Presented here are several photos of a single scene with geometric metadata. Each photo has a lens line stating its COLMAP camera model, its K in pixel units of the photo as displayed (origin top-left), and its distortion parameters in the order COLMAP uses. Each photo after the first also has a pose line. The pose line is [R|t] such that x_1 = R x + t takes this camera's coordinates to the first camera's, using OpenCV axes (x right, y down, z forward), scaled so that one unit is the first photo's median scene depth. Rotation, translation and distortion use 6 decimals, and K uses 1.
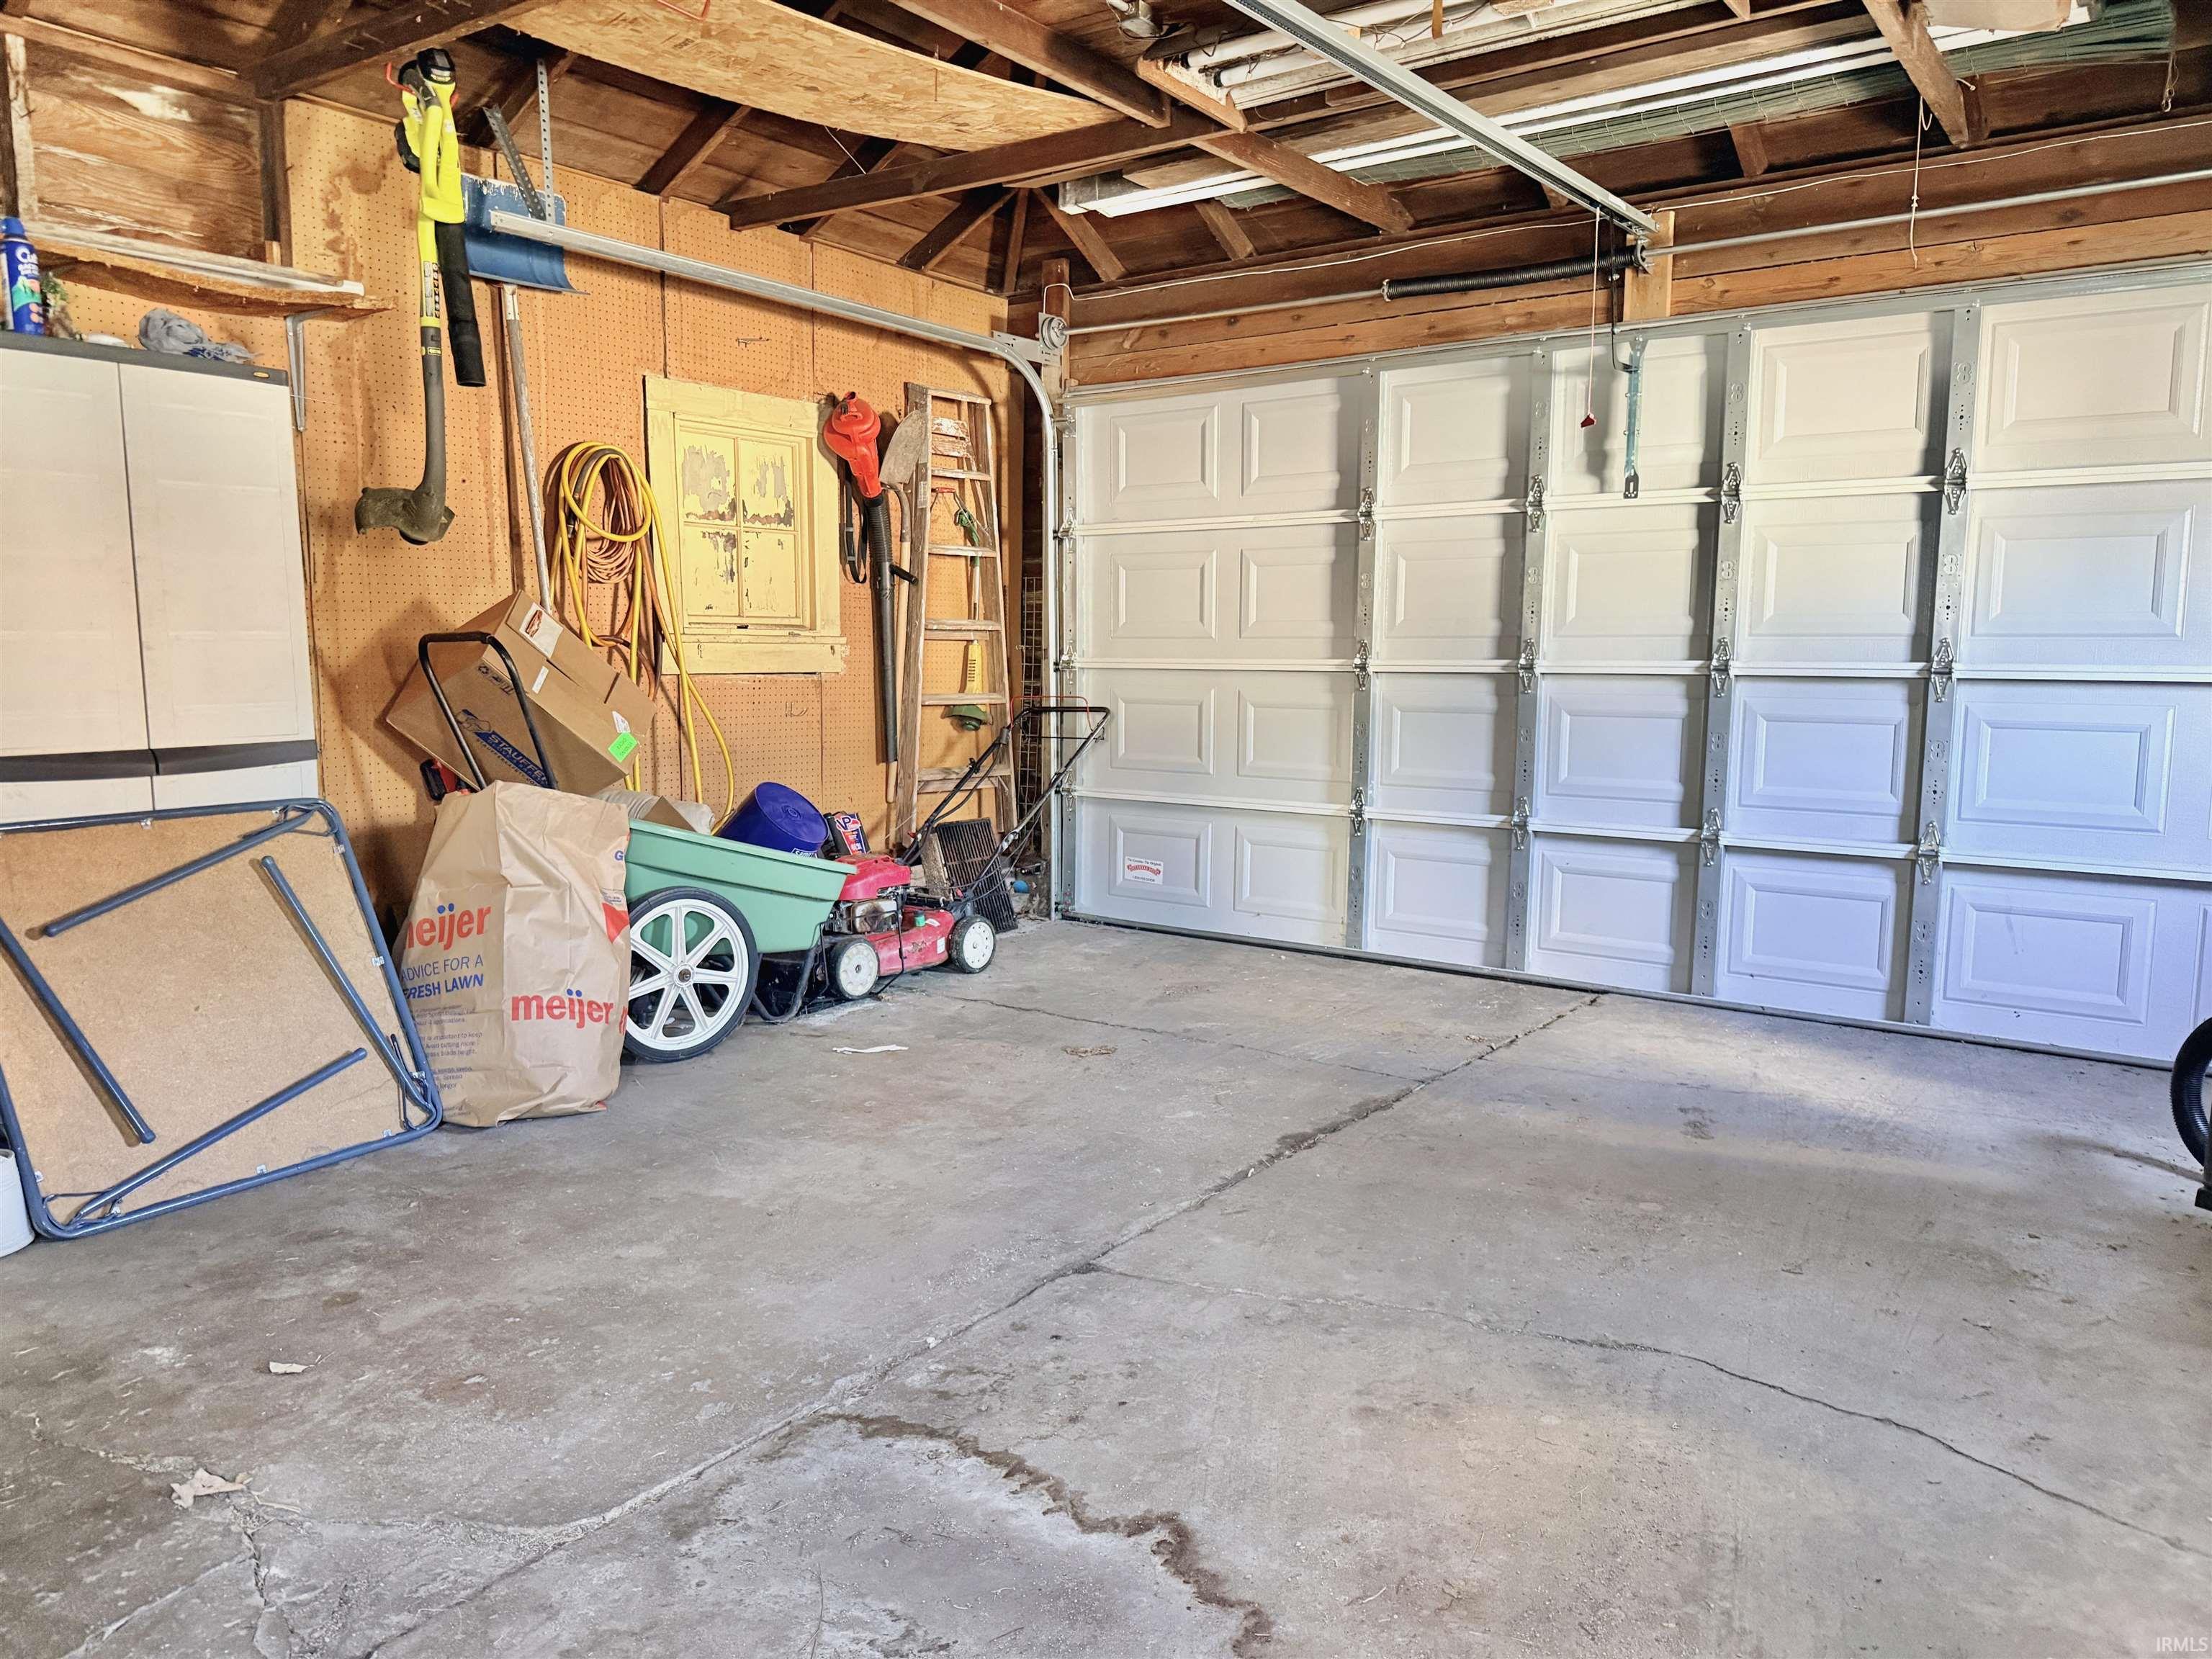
lens RADIAL K [[1565.6, 0, 1110.3], [0, 1565.6, 815.1], [0, 0, 1]] dist [0.100686, -0.161043]
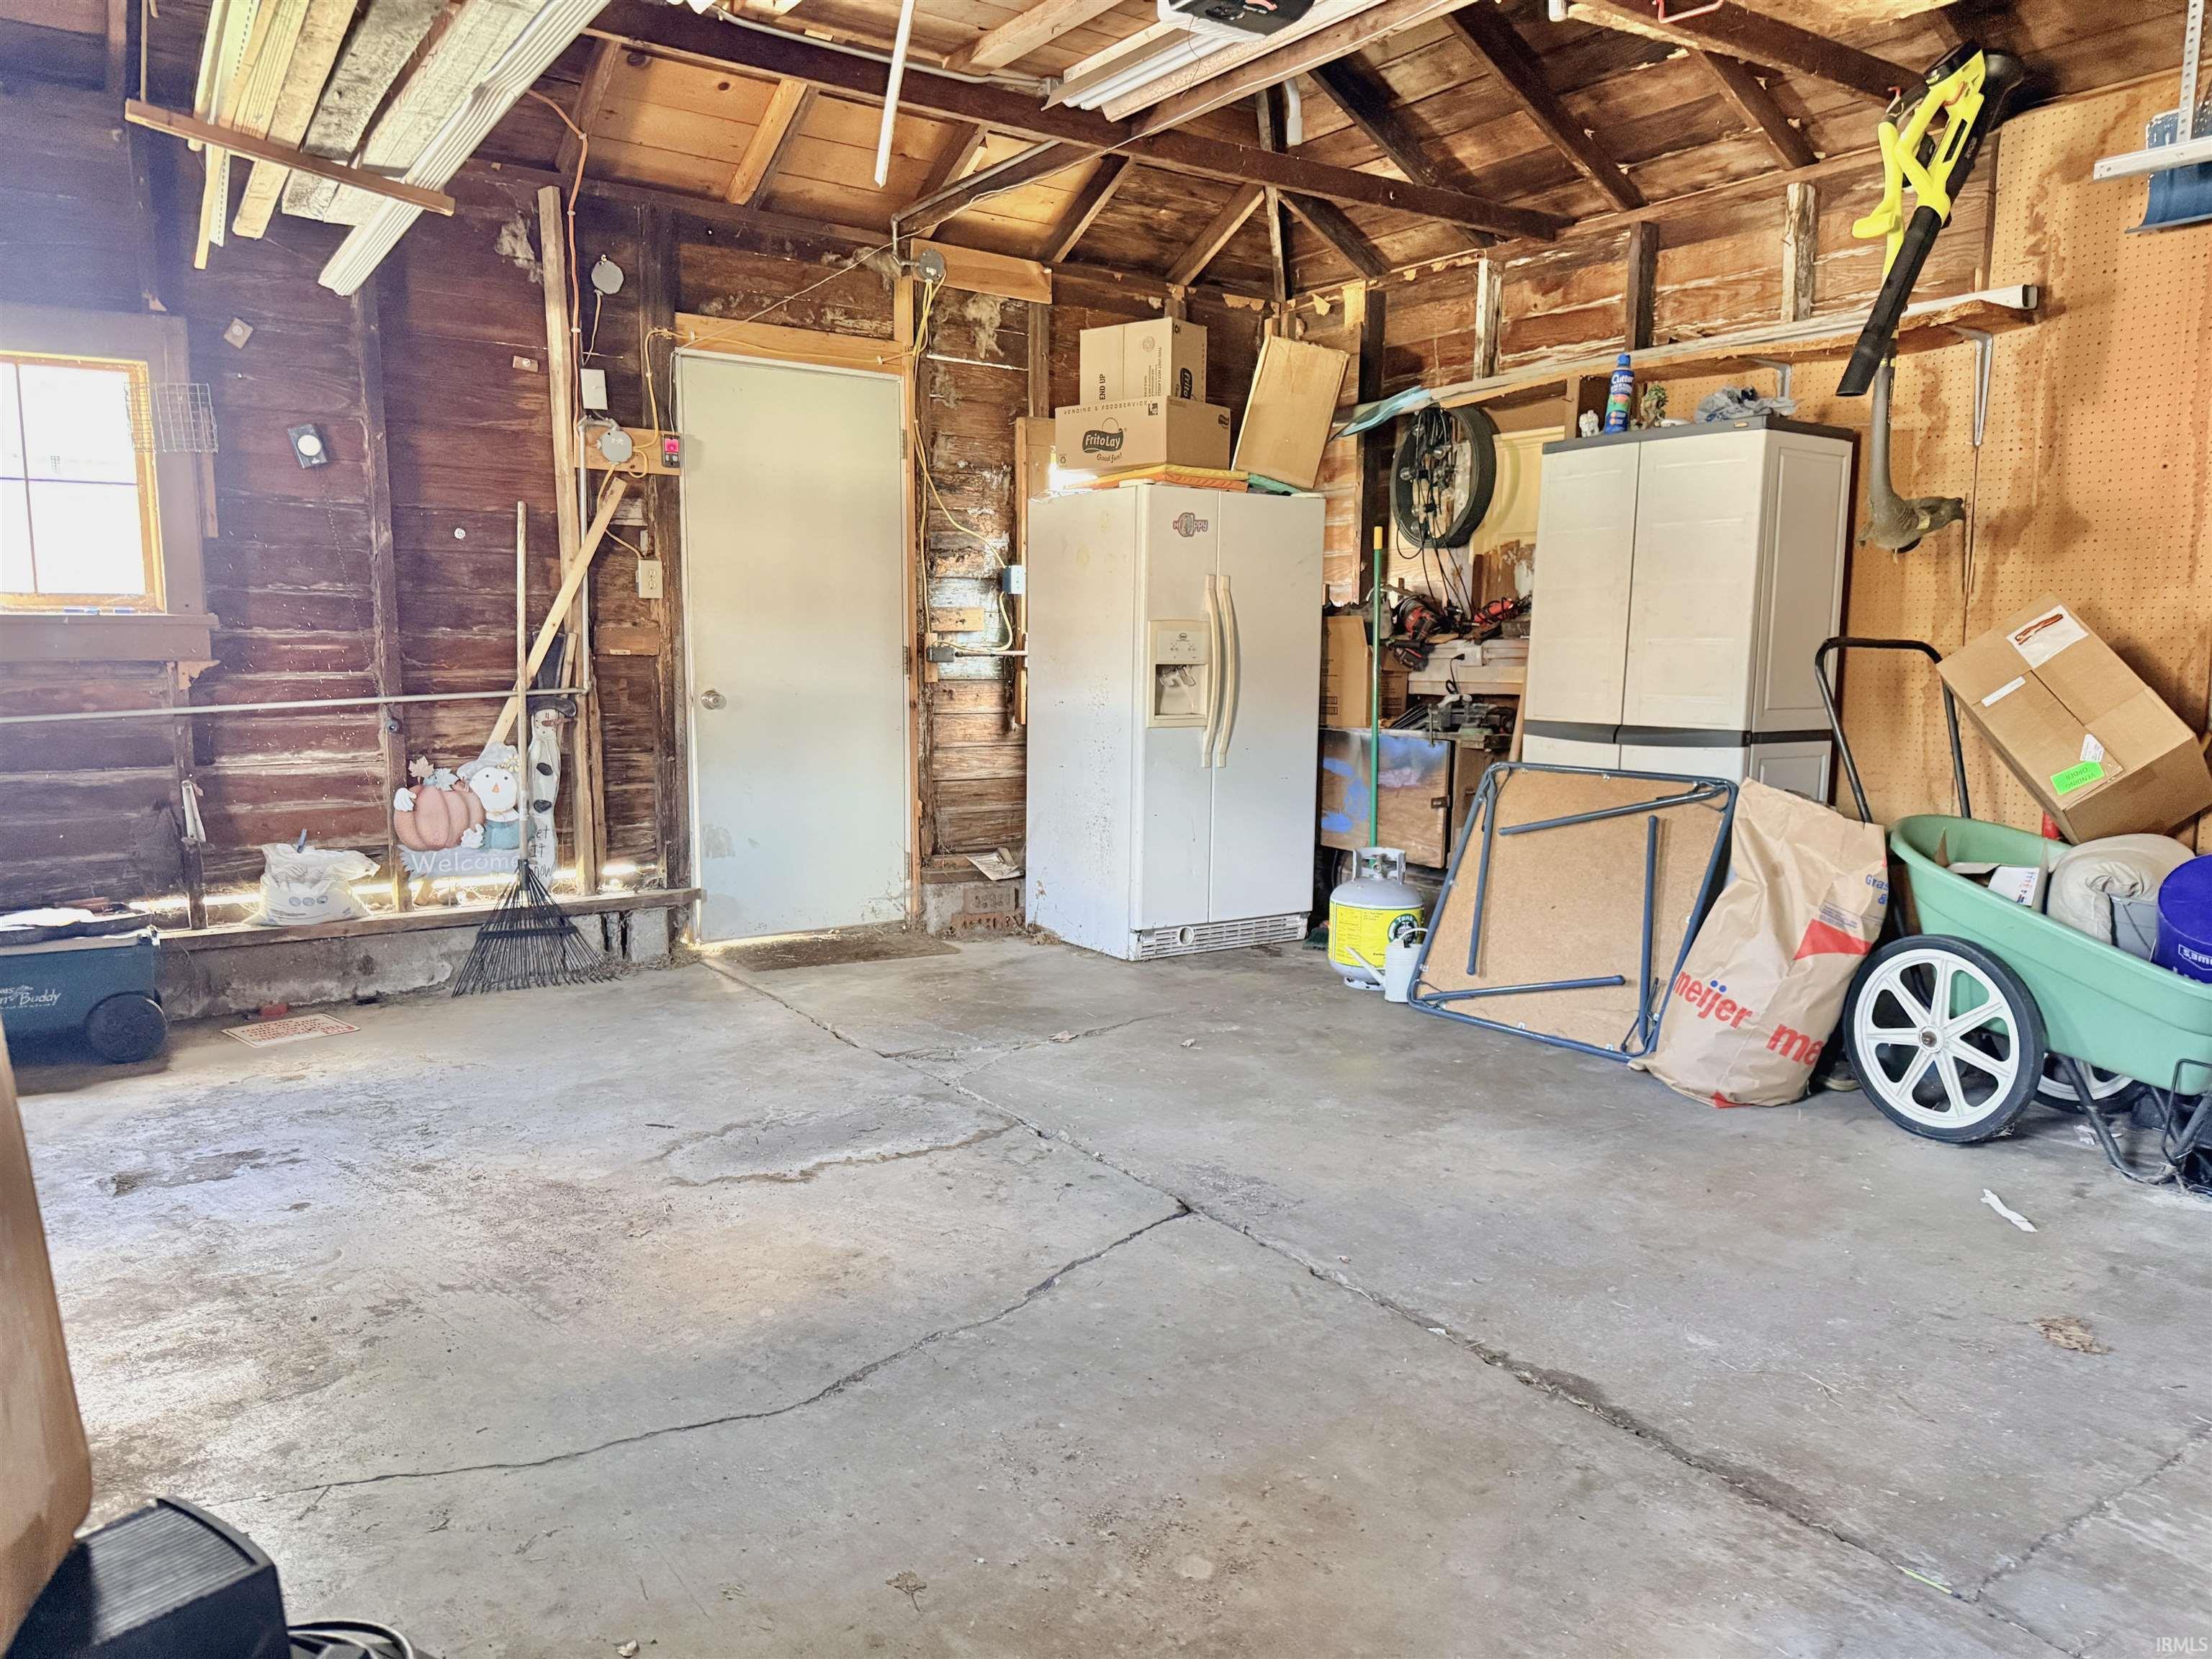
lens RADIAL K [[1536.2, 0, 1106.0], [0, 1536.2, 829.5], [0, 0, 1]] dist [0.099155, -0.132917]
pose [[-0.339961, 0.105455, -0.934508, 0.769920], [-0.117410, 0.981159, 0.153432, -0.101467], [0.933082, 0.161881, -0.321174, 0.981870]]
